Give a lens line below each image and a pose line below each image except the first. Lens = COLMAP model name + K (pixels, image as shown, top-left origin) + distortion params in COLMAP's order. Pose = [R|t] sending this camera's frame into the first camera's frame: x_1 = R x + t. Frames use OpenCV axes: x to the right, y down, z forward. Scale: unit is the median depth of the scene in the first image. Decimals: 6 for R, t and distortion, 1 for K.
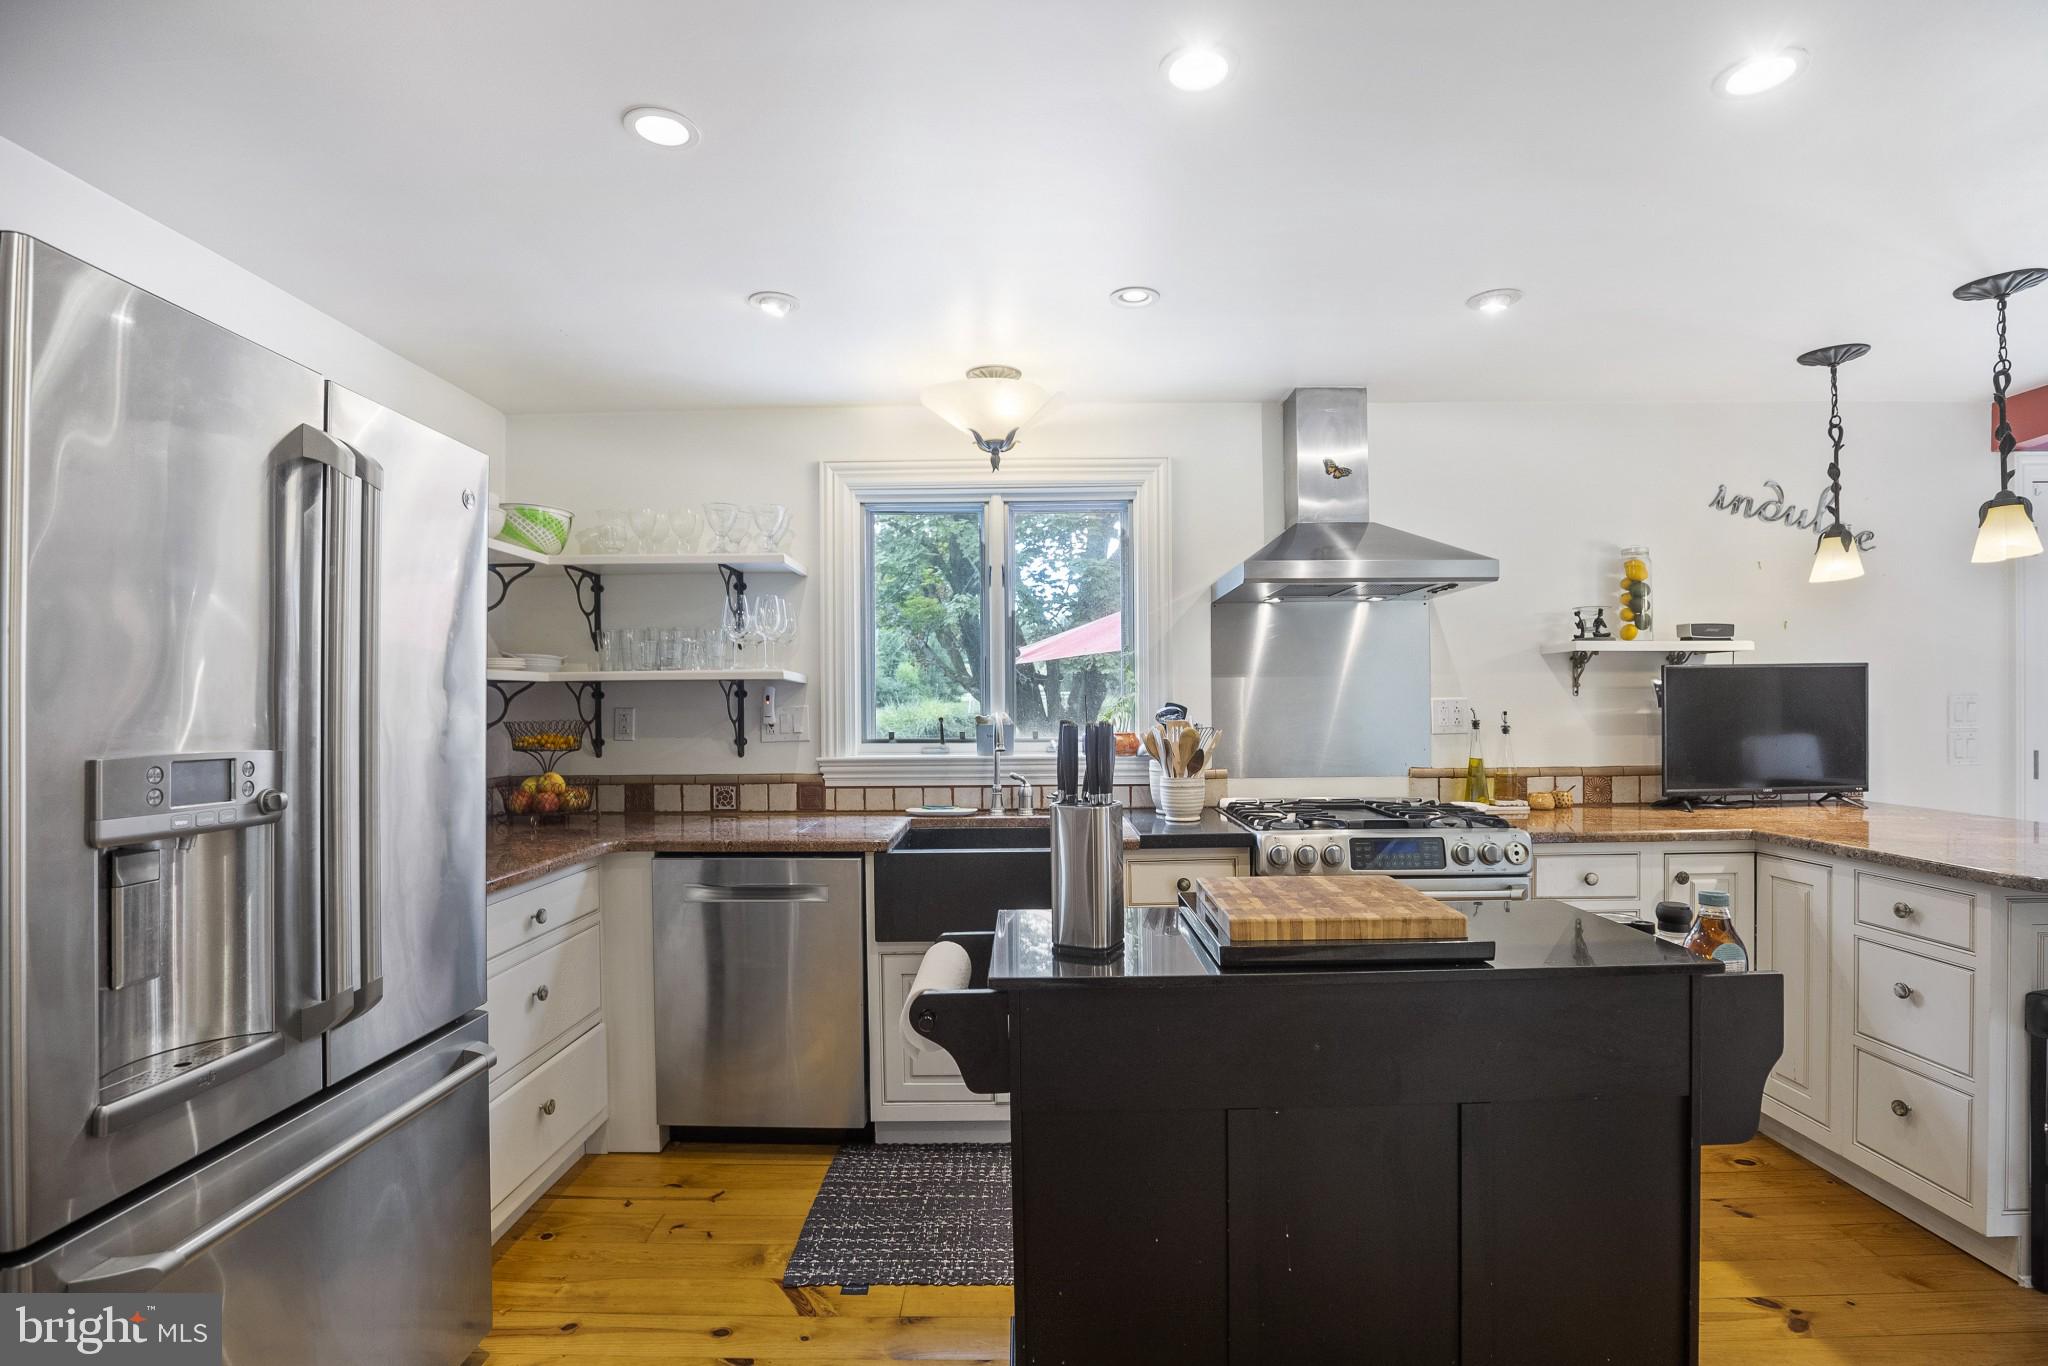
lens RADIAL K [[960.0, 0, 1025.1], [0, 960.0, 707.4], [0, 0, 1]] dist [-0.026762, 0.000561]
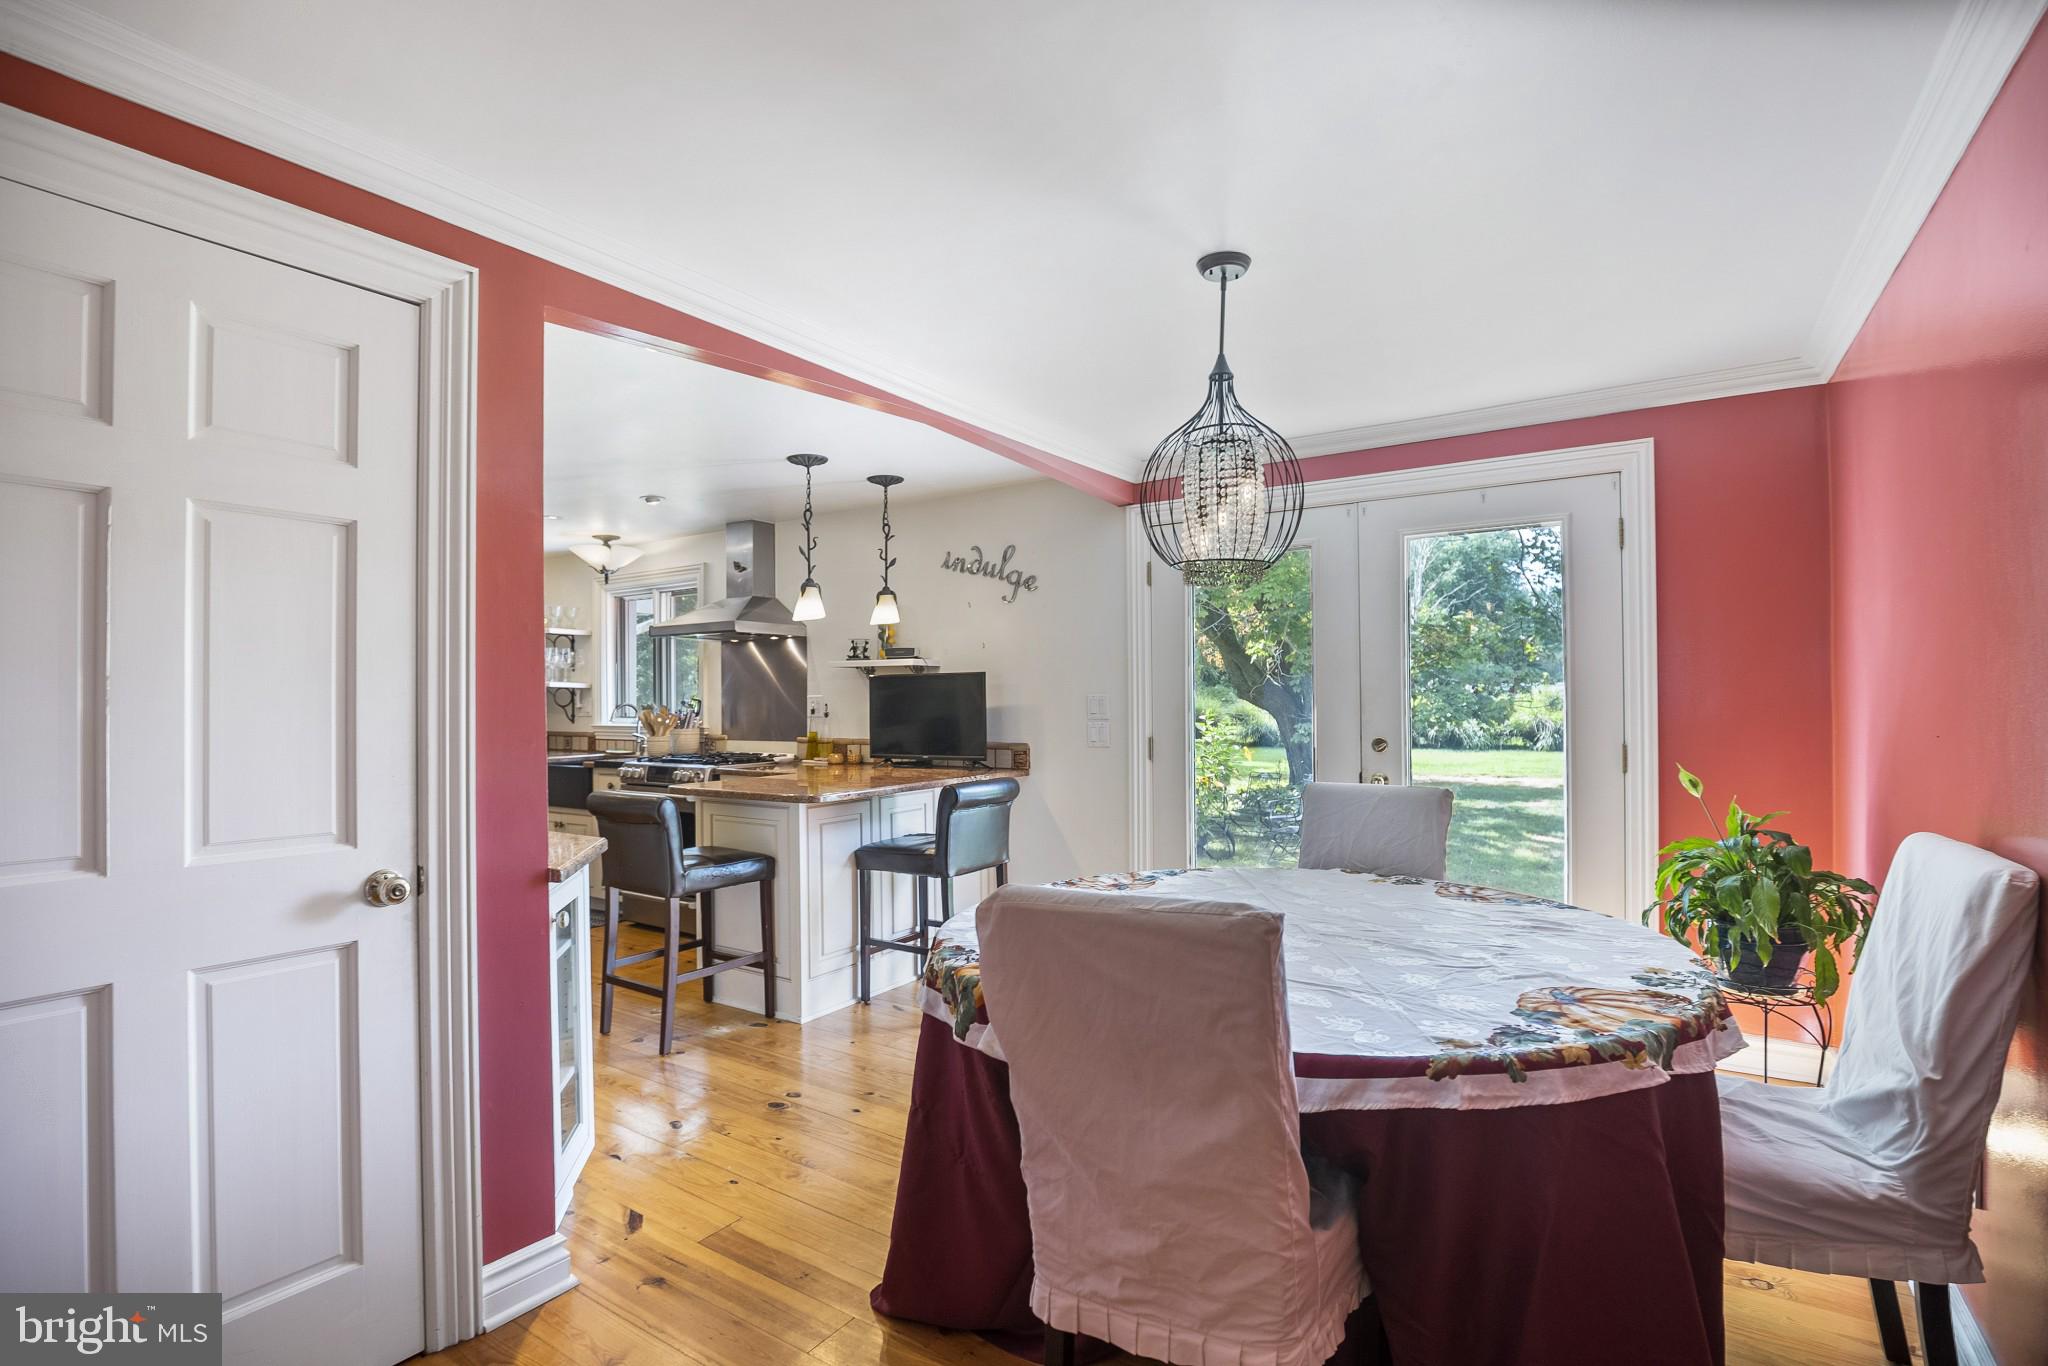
lens RADIAL K [[949.5, 0, 1022.5], [0, 949.5, 690.5], [0, 0, 1]] dist [-0.028932, 0.000647]
pose [[0.836880, -0.002000, -0.547383, 1.695286], [-0.002593, 0.999968, -0.007618, -0.007192], [0.547381, 0.007795, 0.836847, -0.186413]]
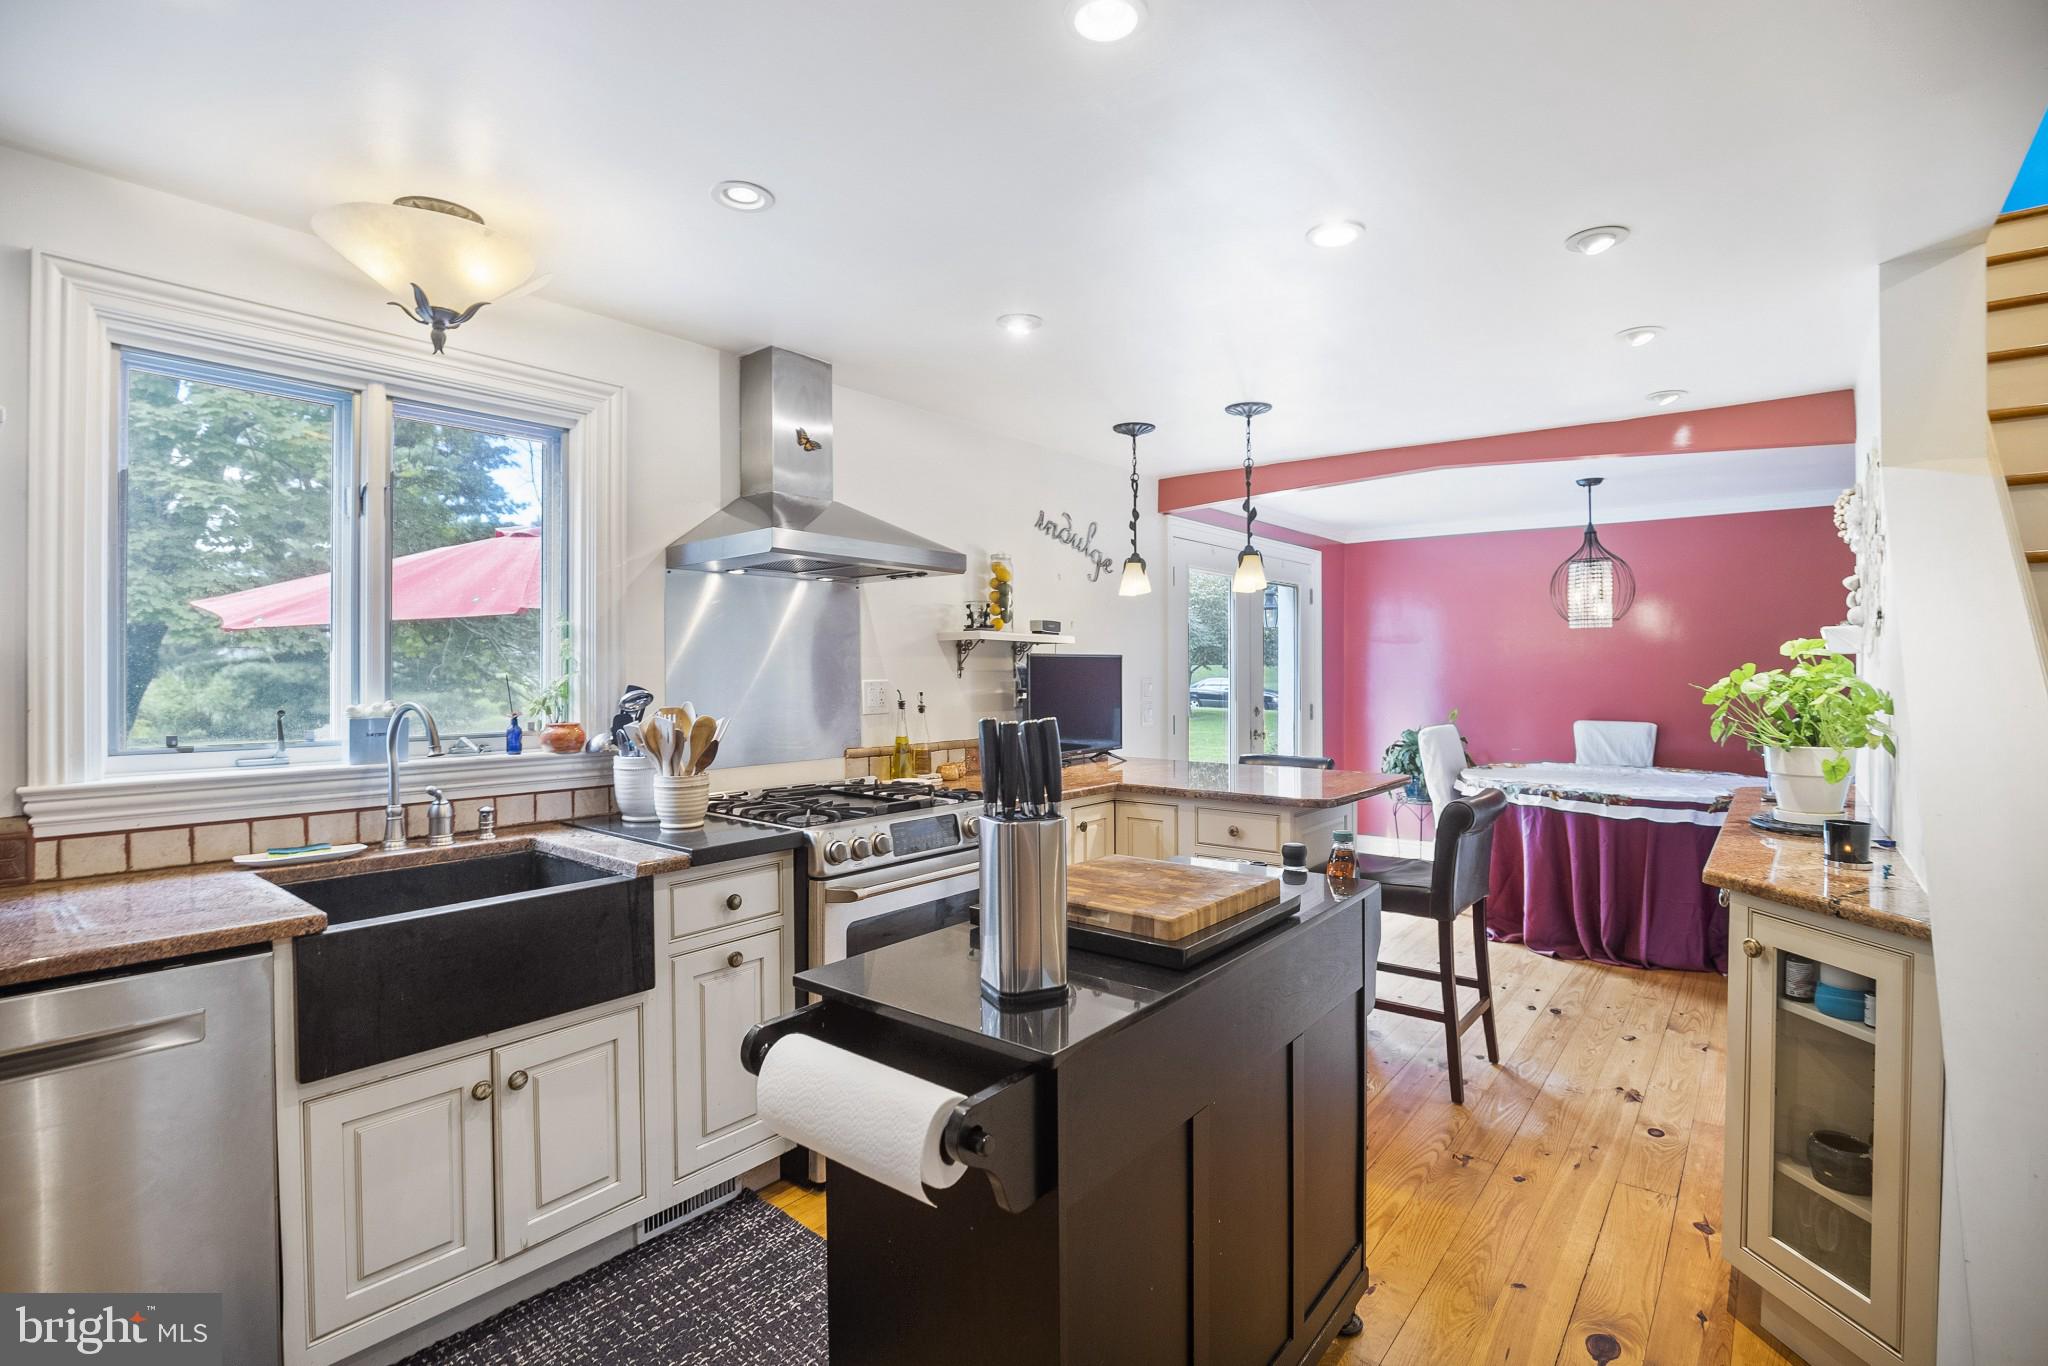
lens RADIAL K [[965.0, 0, 1025.4], [0, 965.0, 675.9], [0, 0, 1]] dist [-0.024899, 0.001057]
pose [[0.624983, 0.004348, 0.780626, -0.283369], [-0.000374, 0.999986, -0.005270, -0.008908], [-0.780638, 0.003002, 0.624976, 0.221580]]
